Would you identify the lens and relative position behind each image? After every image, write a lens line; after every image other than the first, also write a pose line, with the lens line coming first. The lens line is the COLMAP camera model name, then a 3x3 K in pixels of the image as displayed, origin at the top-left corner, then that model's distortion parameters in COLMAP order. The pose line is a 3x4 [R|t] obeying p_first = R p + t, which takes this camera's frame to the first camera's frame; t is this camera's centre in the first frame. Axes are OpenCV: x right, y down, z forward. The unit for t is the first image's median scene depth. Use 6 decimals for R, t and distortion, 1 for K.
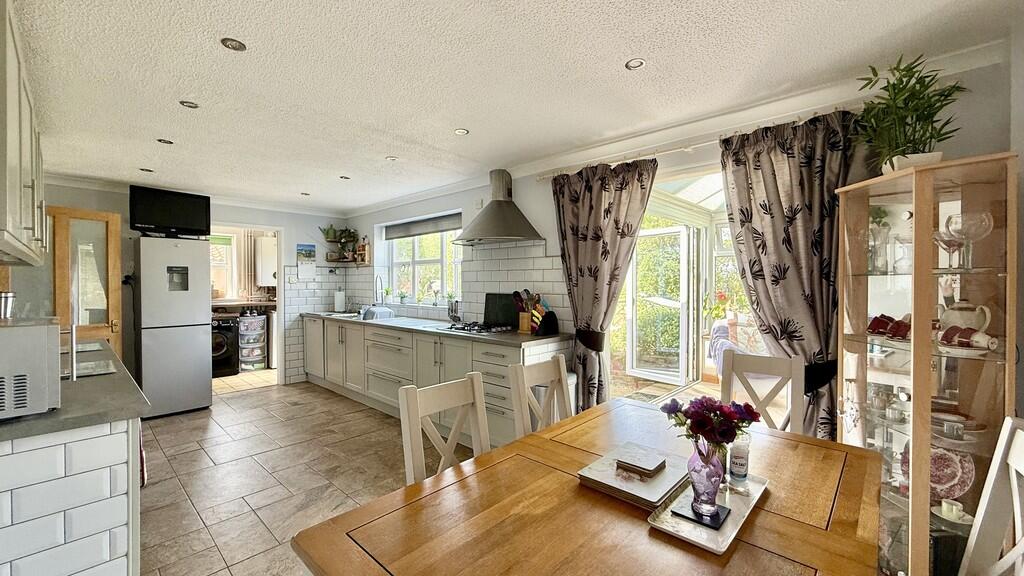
lens RADIAL K [[407.0, 0, 508.3], [0, 407.0, 287.5], [0, 0, 1]] dist [-0.001238, -0.000479]
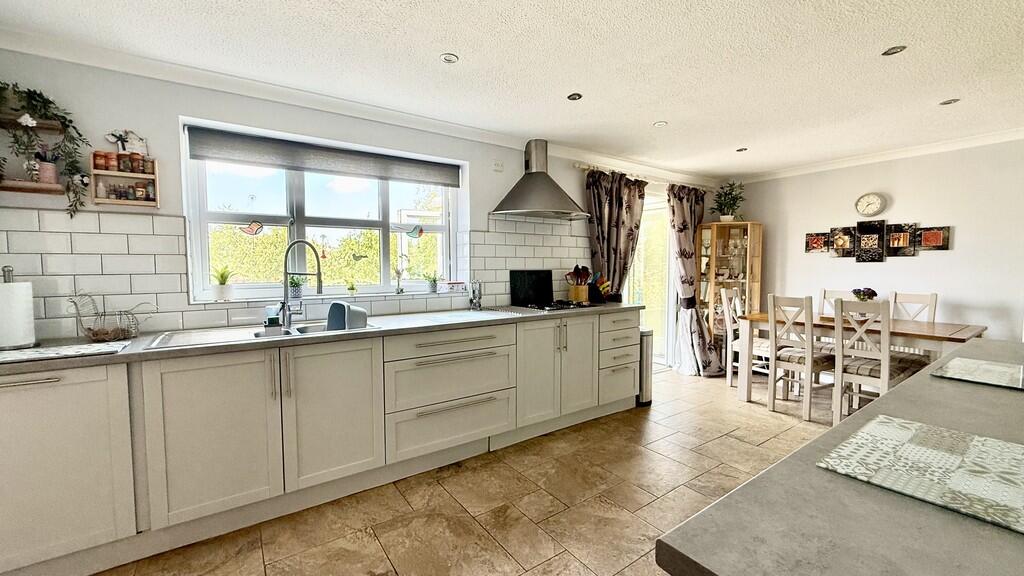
lens RADIAL K [[407.0, 0, 508.7], [0, 407.0, 285.2], [0, 0, 1]] dist [-0.001238, -0.000479]
pose [[0.210276, -0.060863, 0.975746, -0.933826], [0.007981, 0.998134, 0.060540, -0.007149], [-0.977609, -0.004942, 0.210370, 0.818138]]
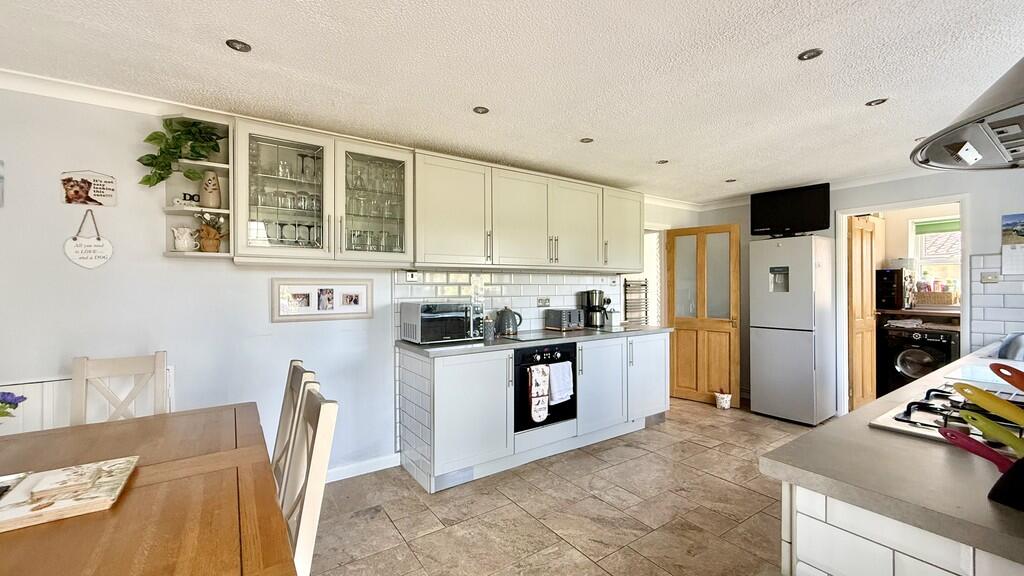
lens RADIAL K [[407.0, 0, 511.5], [0, 407.0, 287.6], [0, 0, 1]] dist [-0.001238, -0.000479]
pose [[-0.215049, 0.000971, -0.976603, 0.286107], [-0.005346, 0.999983, 0.002171, -0.000702], [0.976589, 0.005688, -0.215040, 0.621382]]
